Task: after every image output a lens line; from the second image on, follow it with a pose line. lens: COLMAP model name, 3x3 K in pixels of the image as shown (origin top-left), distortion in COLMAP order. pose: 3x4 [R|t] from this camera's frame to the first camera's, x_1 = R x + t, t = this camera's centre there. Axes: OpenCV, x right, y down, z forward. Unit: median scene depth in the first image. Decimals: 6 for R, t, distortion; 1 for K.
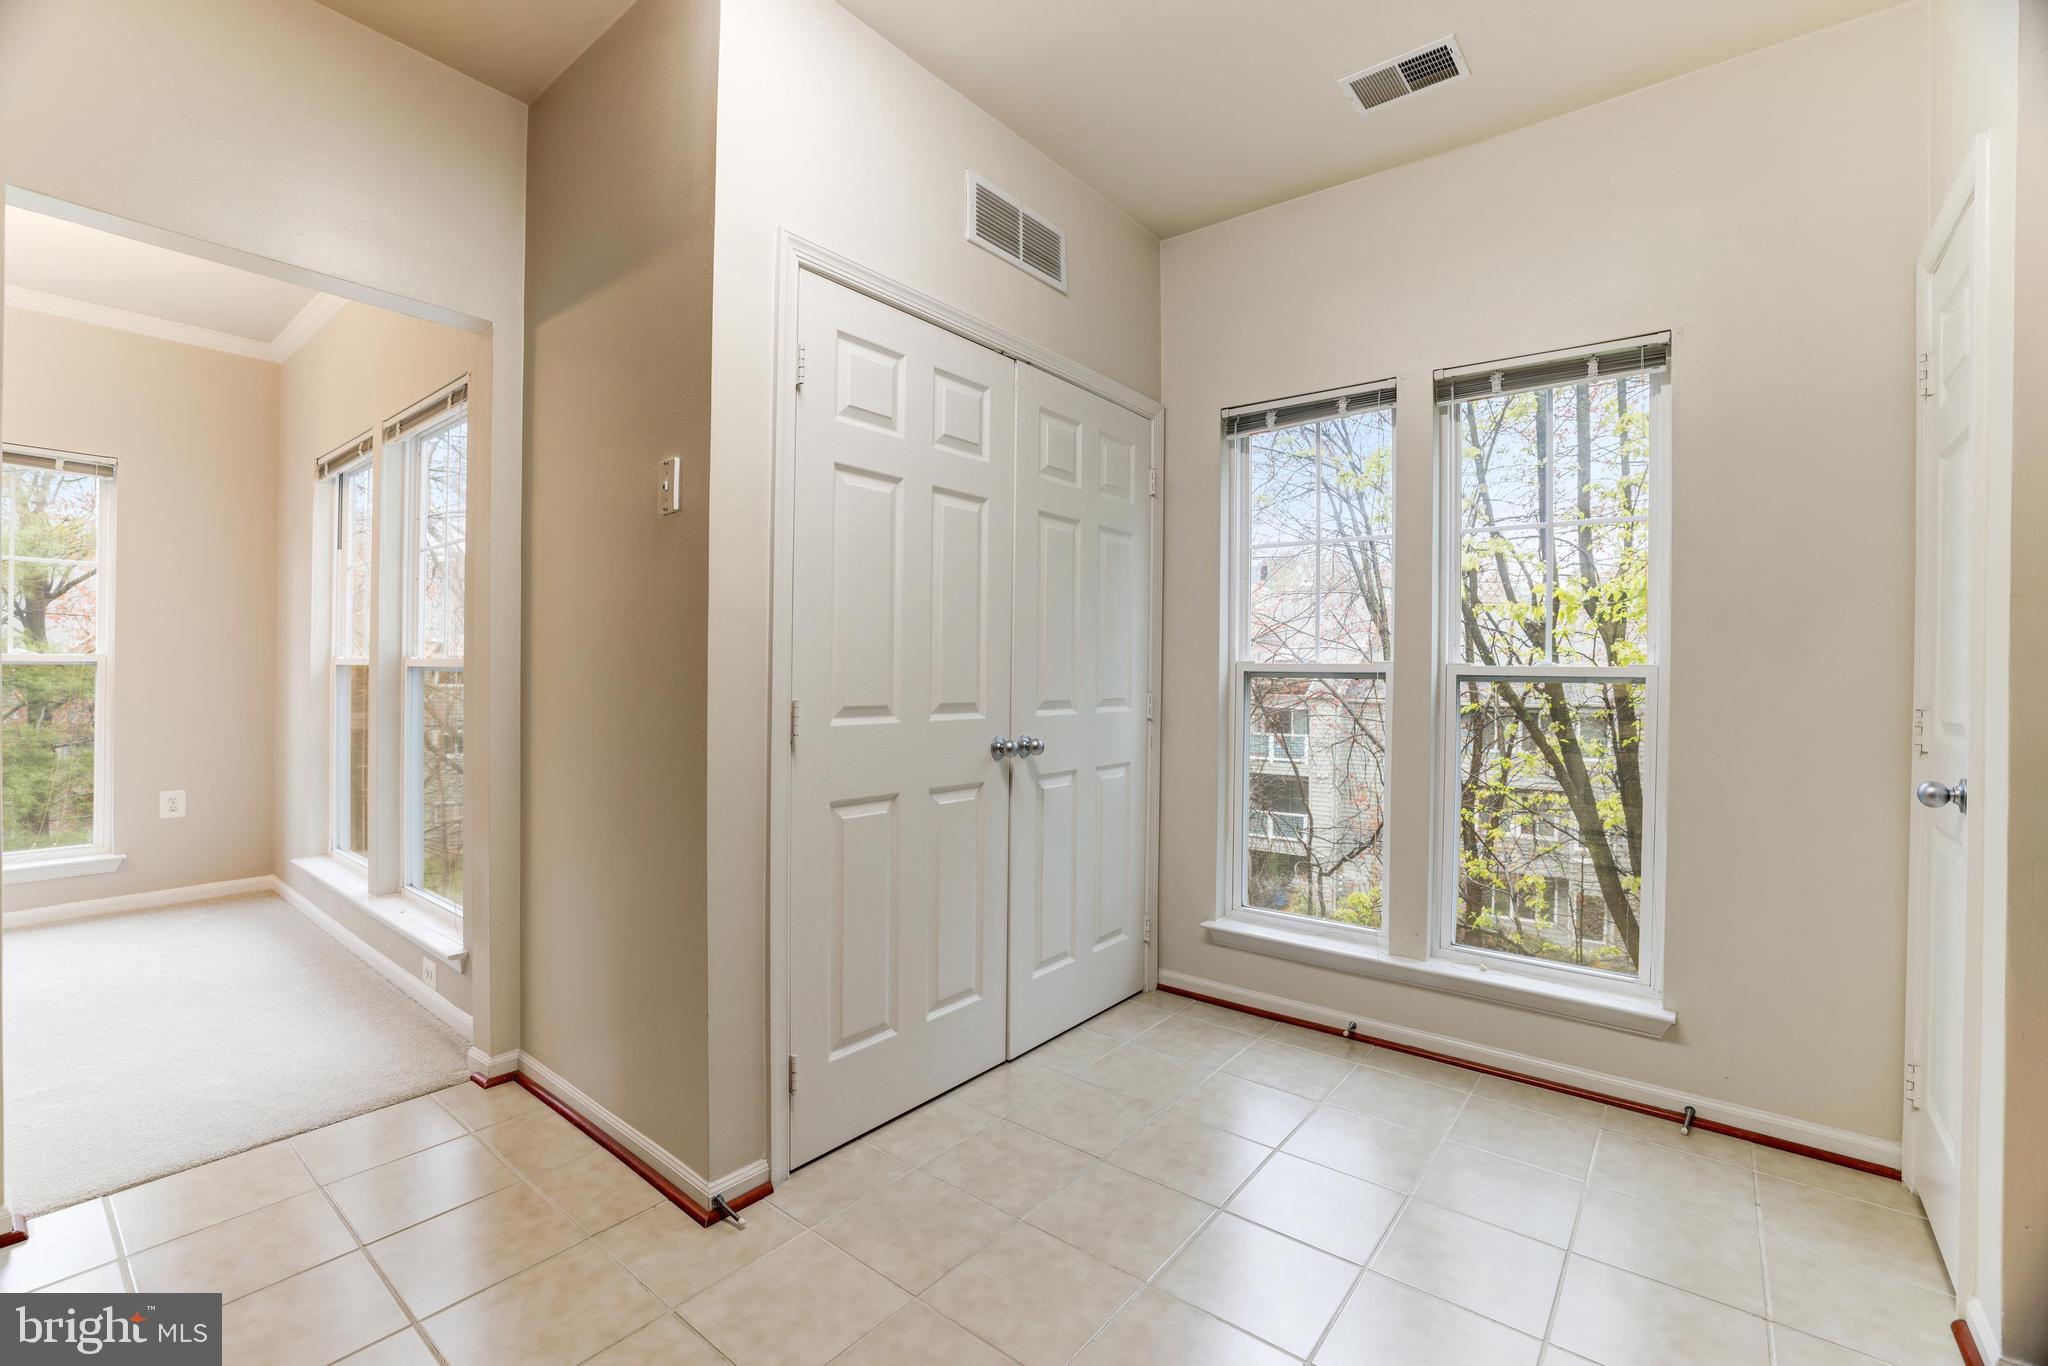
lens RADIAL K [[878.9, 0, 965.3], [0, 878.9, 672.5], [0, 0, 1]] dist [-0.036366, 0.012509]
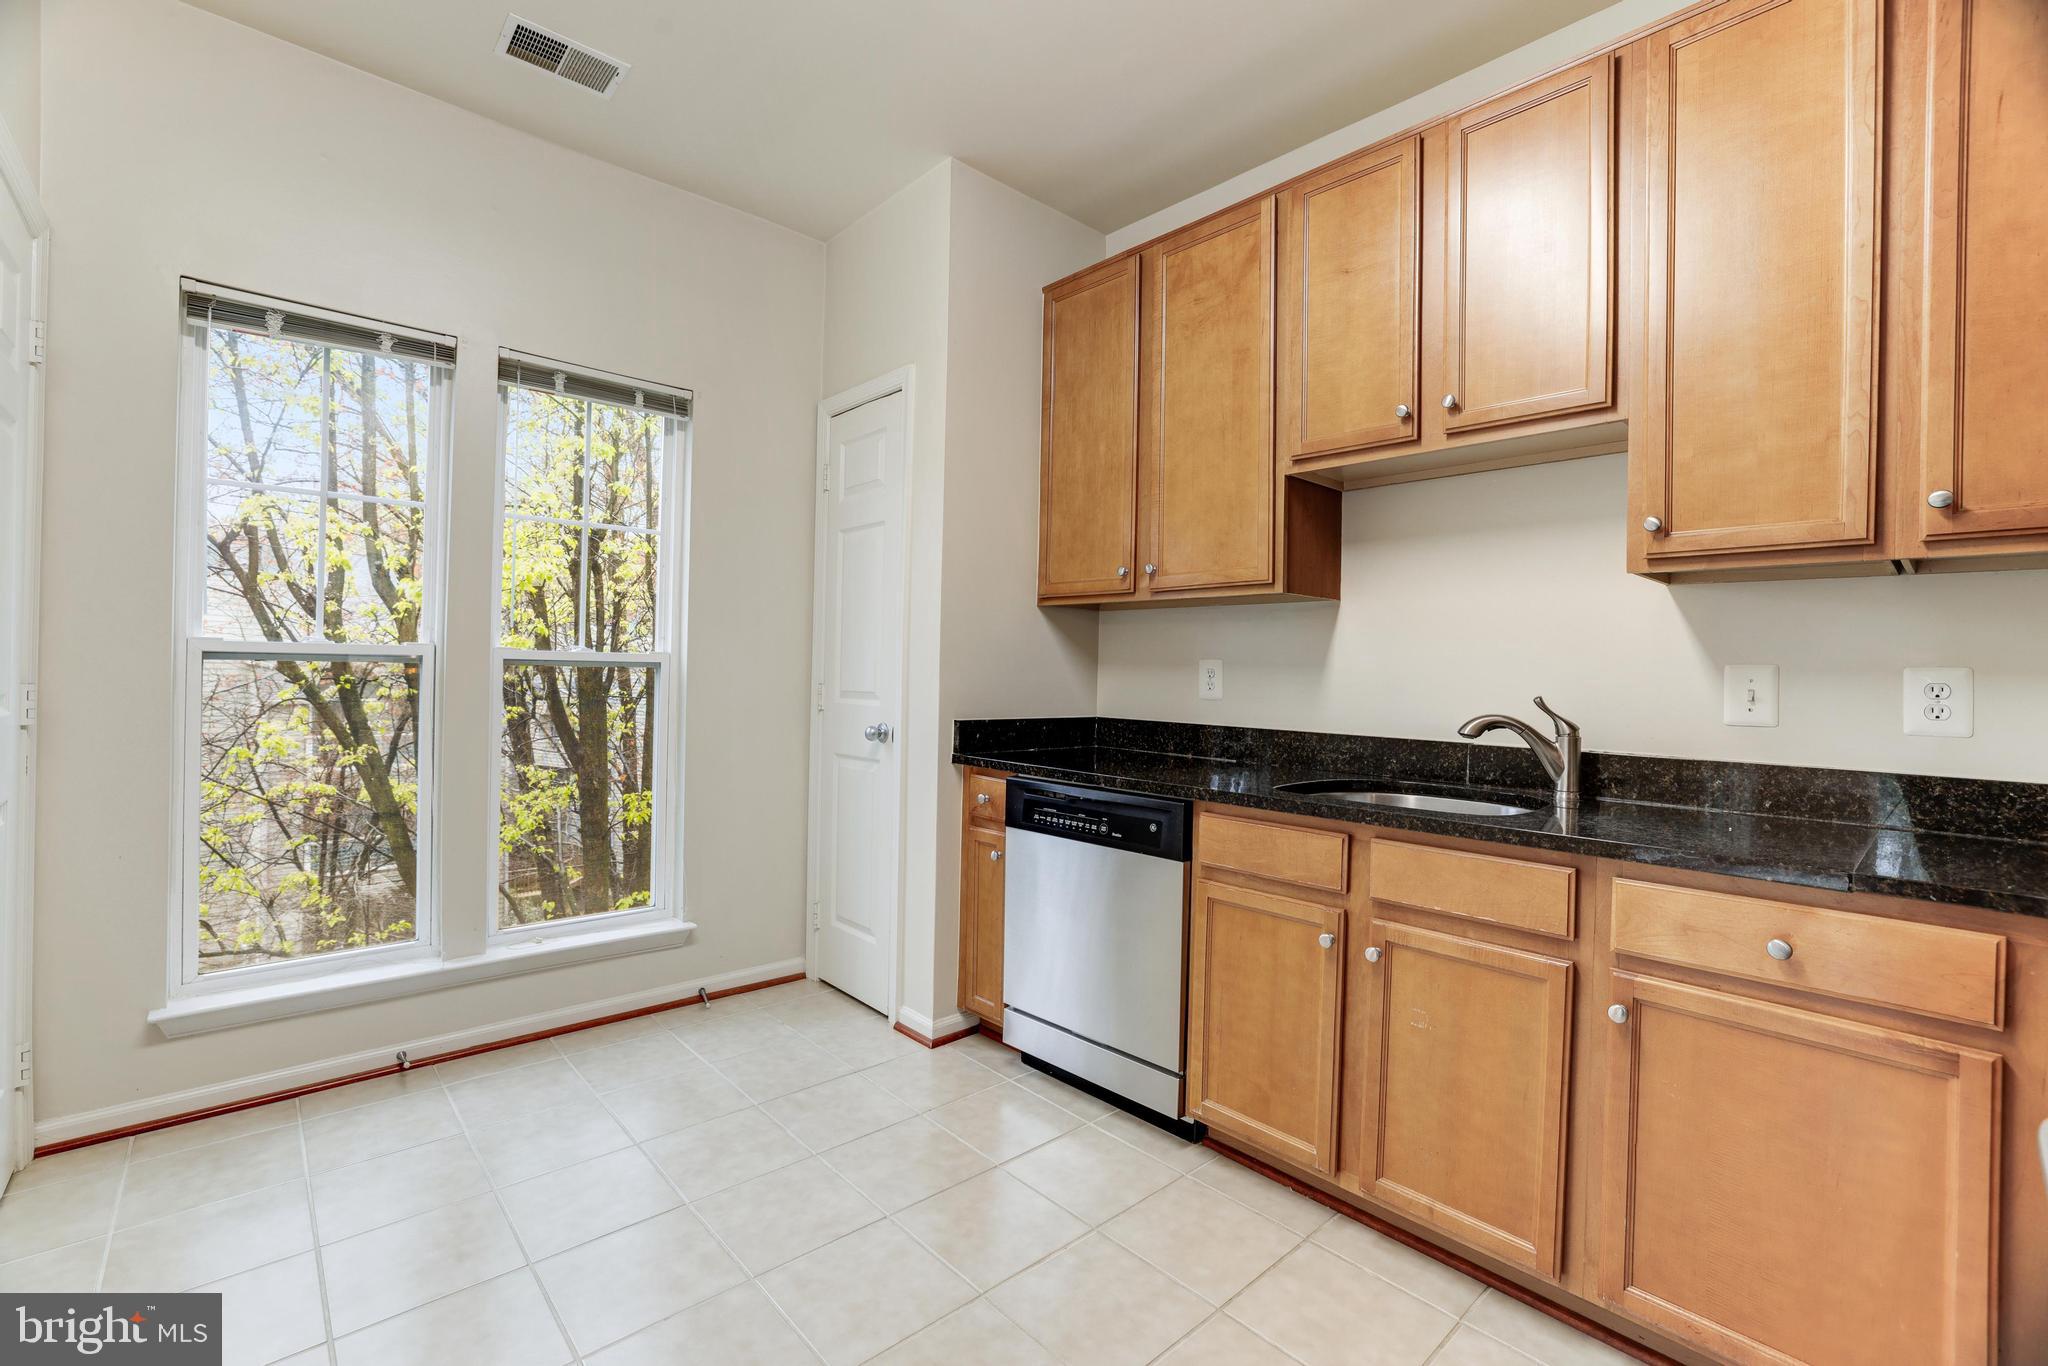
lens RADIAL K [[878.9, 0, 1030.7], [0, 878.9, 676.3], [0, 0, 1]] dist [-0.036366, 0.012509]
pose [[0.153959, -0.017001, 0.987931, -0.319291], [-0.016973, 0.999659, 0.019848, -0.007571], [-0.987931, -0.019824, 0.153618, 0.244268]]
